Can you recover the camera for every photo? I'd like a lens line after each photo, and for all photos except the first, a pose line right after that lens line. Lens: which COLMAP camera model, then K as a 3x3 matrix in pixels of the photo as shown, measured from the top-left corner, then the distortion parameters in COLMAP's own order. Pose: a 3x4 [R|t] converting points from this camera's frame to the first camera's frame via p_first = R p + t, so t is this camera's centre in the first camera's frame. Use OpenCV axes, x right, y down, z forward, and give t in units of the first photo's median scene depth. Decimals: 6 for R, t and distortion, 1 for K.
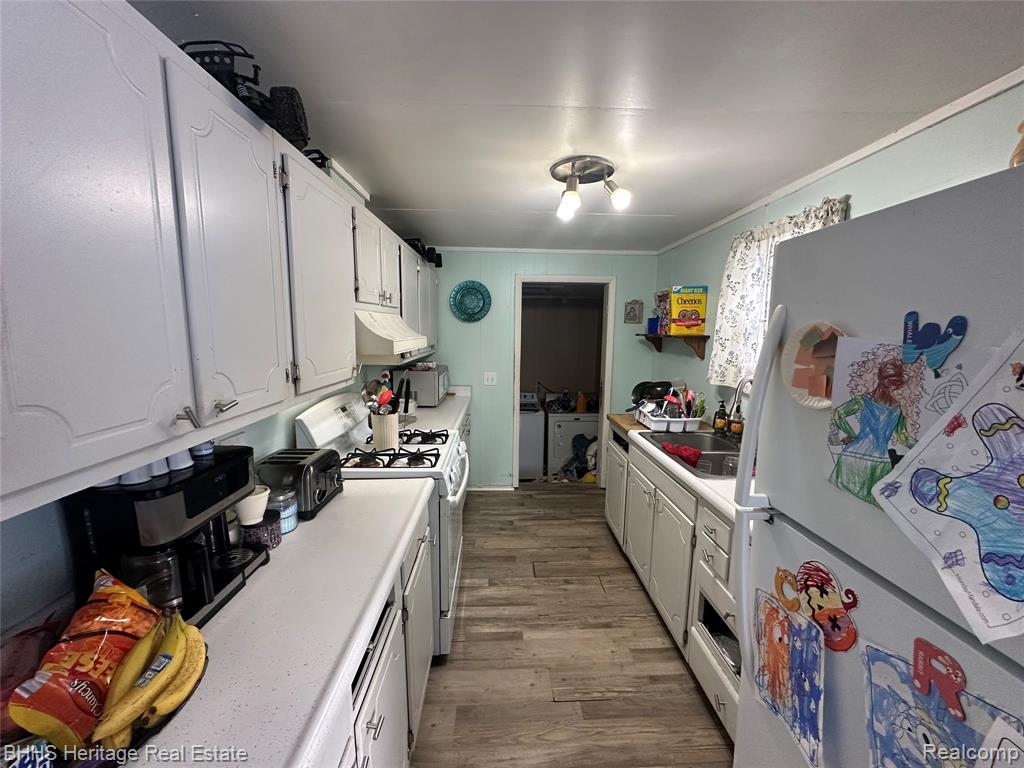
lens RADIAL K [[404.8, 0, 519.4], [0, 404.8, 379.5], [0, 0, 1]] dist [-0.001130, -0.000091]
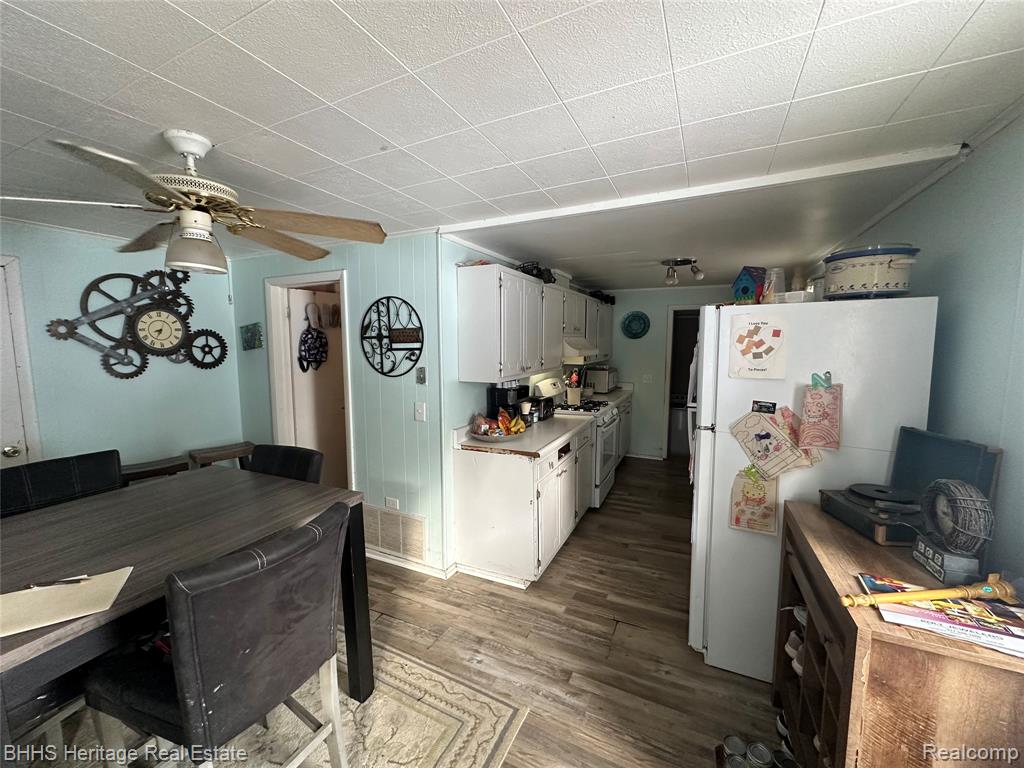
lens RADIAL K [[404.8, 0, 513.6], [0, 404.8, 384.0], [0, 0, 1]] dist [-0.001130, -0.000091]
pose [[0.881536, 0.034879, -0.470826, 0.303337], [-0.047356, 0.998770, -0.014676, 0.100099], [0.469735, 0.035234, 0.882104, -0.792427]]
